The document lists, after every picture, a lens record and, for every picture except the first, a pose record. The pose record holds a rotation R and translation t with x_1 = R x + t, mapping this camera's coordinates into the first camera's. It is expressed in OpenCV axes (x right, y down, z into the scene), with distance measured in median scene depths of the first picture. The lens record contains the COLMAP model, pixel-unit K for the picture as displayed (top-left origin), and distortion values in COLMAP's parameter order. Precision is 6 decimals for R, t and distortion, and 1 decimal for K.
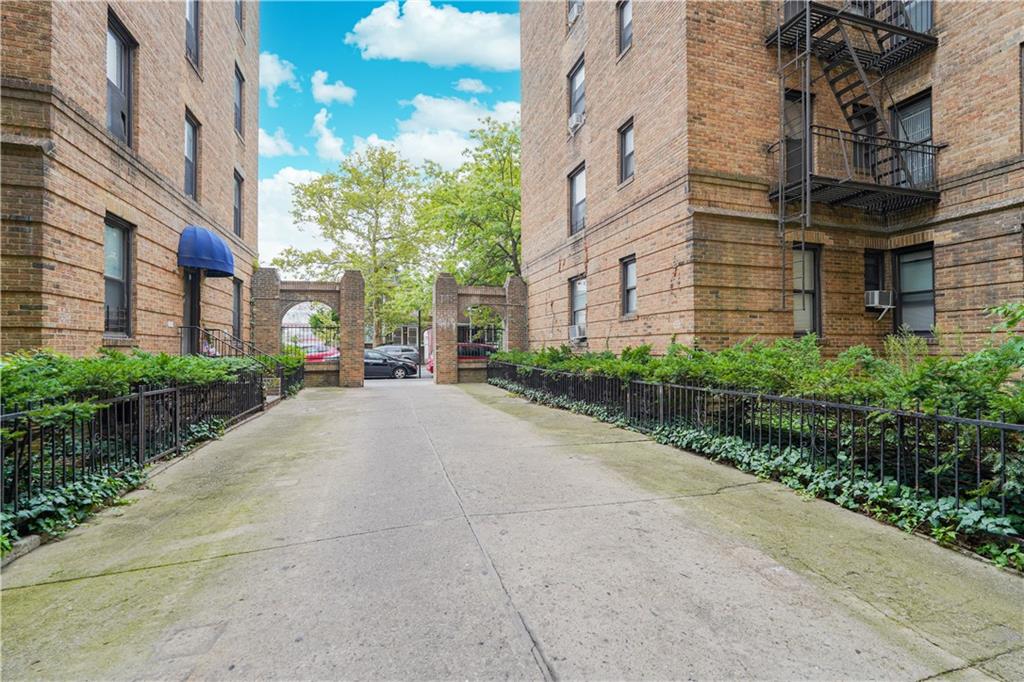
lens RADIAL K [[450.7, 0, 512.3], [0, 450.7, 346.6], [0, 0, 1]] dist [-0.014375, 0.002137]
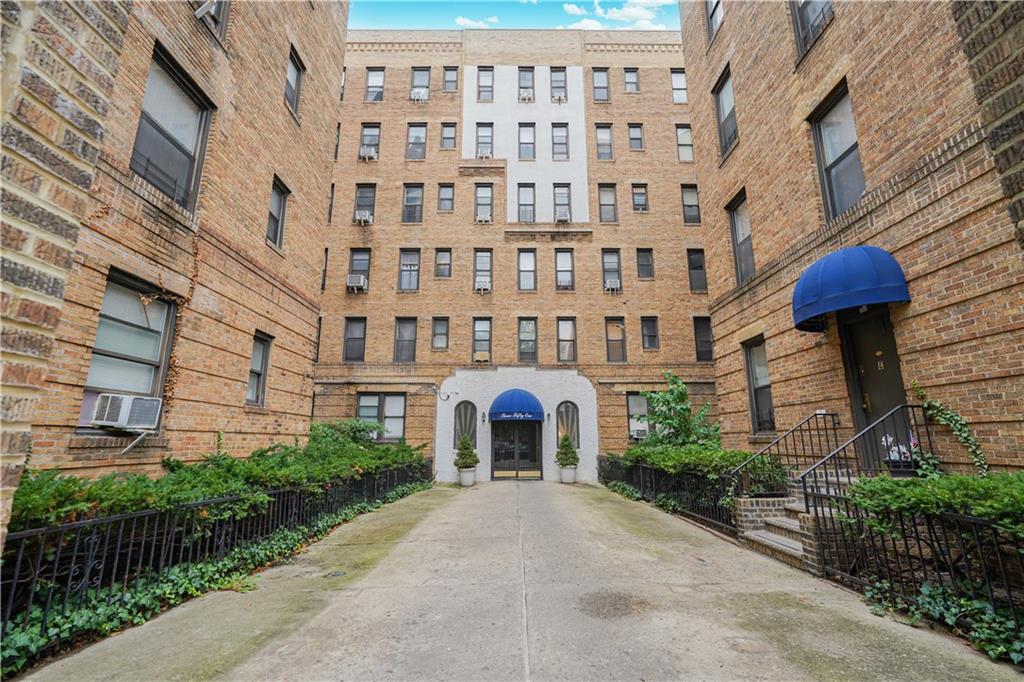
lens RADIAL K [[450.7, 0, 514.8], [0, 450.7, 342.0], [0, 0, 1]] dist [-0.014375, 0.002137]
pose [[-0.960776, 0.068030, 0.268853, -0.410167], [0.006832, 0.974957, -0.222287, -0.001287], [-0.277242, -0.211732, -0.937180, 1.691642]]
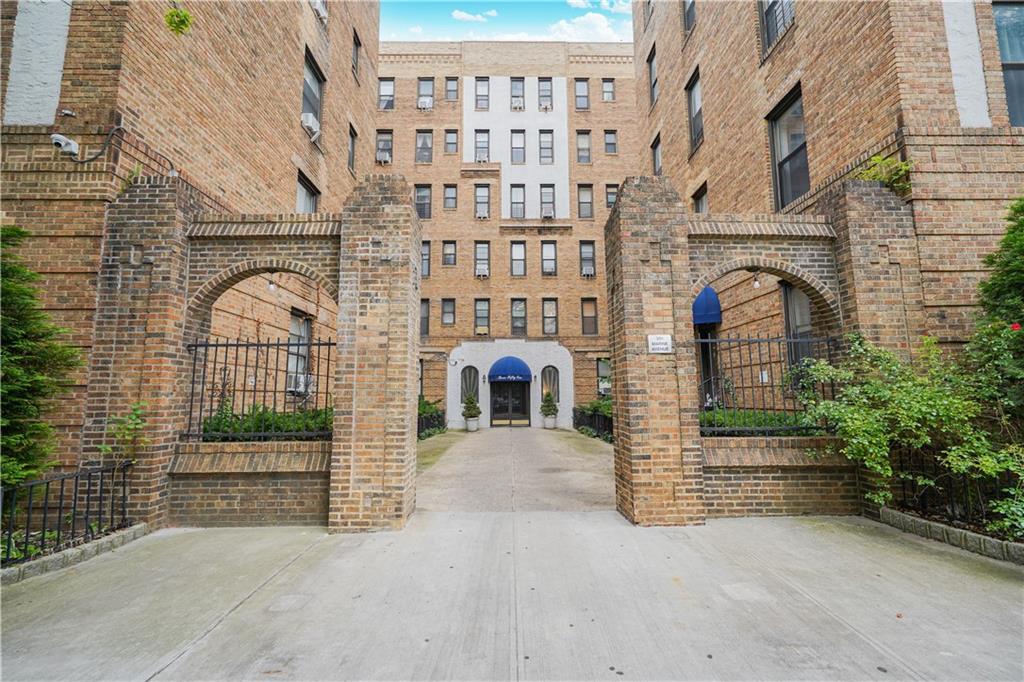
lens RADIAL K [[450.7, 0, 512.0], [0, 450.7, 345.7], [0, 0, 1]] dist [-0.014375, 0.002137]
pose [[-0.962543, 0.043621, 0.267596, -0.478465], [0.011574, 0.992684, -0.120186, 0.000052], [-0.270881, -0.112587, -0.956006, 1.925298]]
